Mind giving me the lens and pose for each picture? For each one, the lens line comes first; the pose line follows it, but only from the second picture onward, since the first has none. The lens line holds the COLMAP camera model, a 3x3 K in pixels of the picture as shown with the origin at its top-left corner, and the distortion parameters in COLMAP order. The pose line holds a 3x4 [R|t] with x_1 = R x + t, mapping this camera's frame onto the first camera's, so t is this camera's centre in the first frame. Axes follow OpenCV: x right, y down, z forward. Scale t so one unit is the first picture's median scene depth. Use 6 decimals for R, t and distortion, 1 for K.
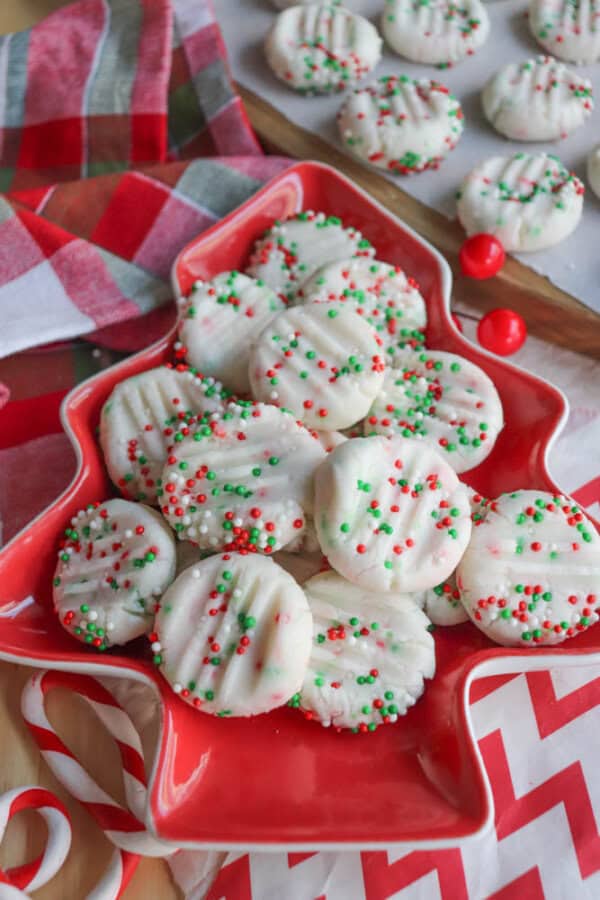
lens RADIAL K [[1077.2, 0, 300.0], [0, 1077.2, 450.0], [0, 0, 1]] dist [-0.098225, 0.170933]
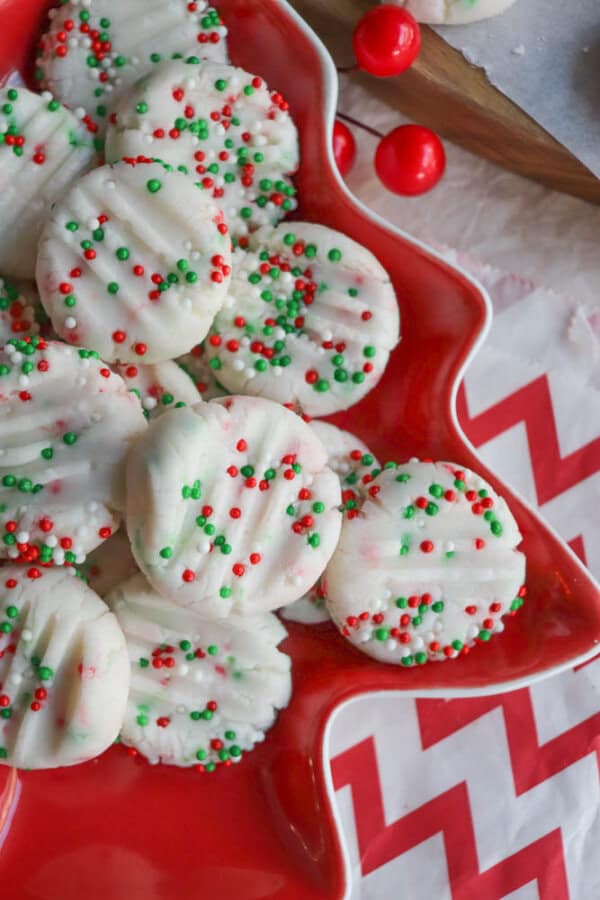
lens RADIAL K [[1261.0, 0, 245.9], [0, 1261.0, 550.0], [0, 0, 1]] dist [-0.147642, 0.317221]
pose [[0.999650, -0.018630, 0.018770, 0.072335], [0.008646, 0.900972, 0.433792, -0.271948], [-0.024993, -0.433478, 0.900818, 0.197201]]
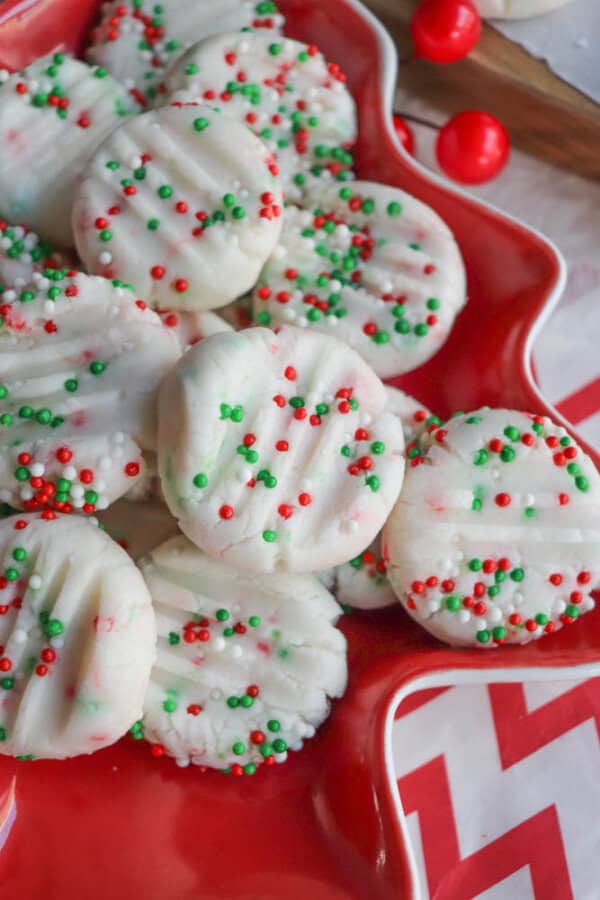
lens RADIAL K [[1219.8, 0, 297.8], [0, 1219.8, 531.6], [0, 0, 1]] dist [-0.152250, 0.304082]
pose [[0.999916, -0.005993, 0.011490, 0.081592], [0.003275, 0.974723, 0.223392, -0.052634], [-0.012539, -0.223335, 0.974661, 0.261109]]
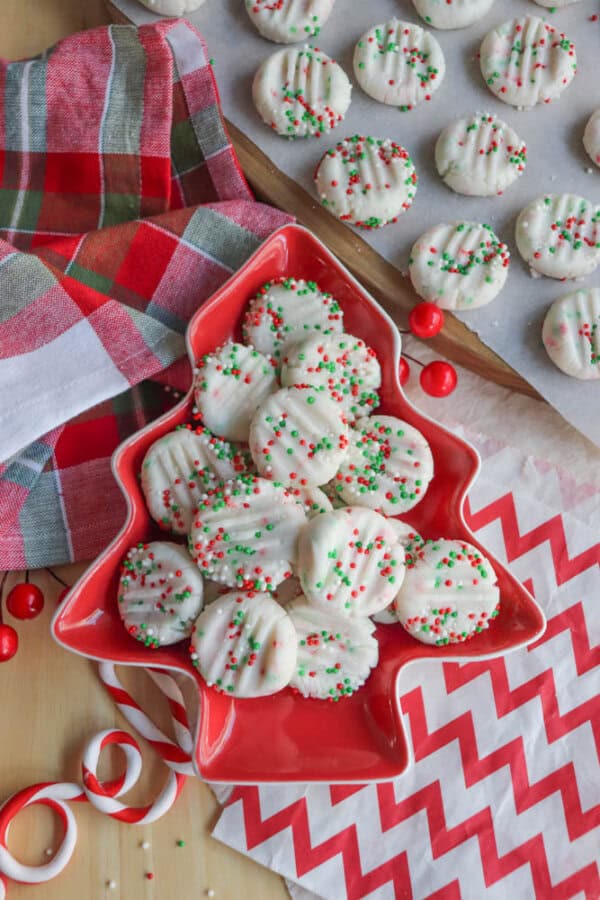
lens RADIAL K [[1077.2, 0, 300.0], [0, 1077.2, 450.0], [0, 0, 1]] dist [-0.098225, 0.170933]
pose [[0.999643, -0.007280, 0.025703, -0.019233], [-0.000944, 0.951921, 0.306341, -0.502890], [-0.026697, -0.306256, 0.951575, -0.322168]]
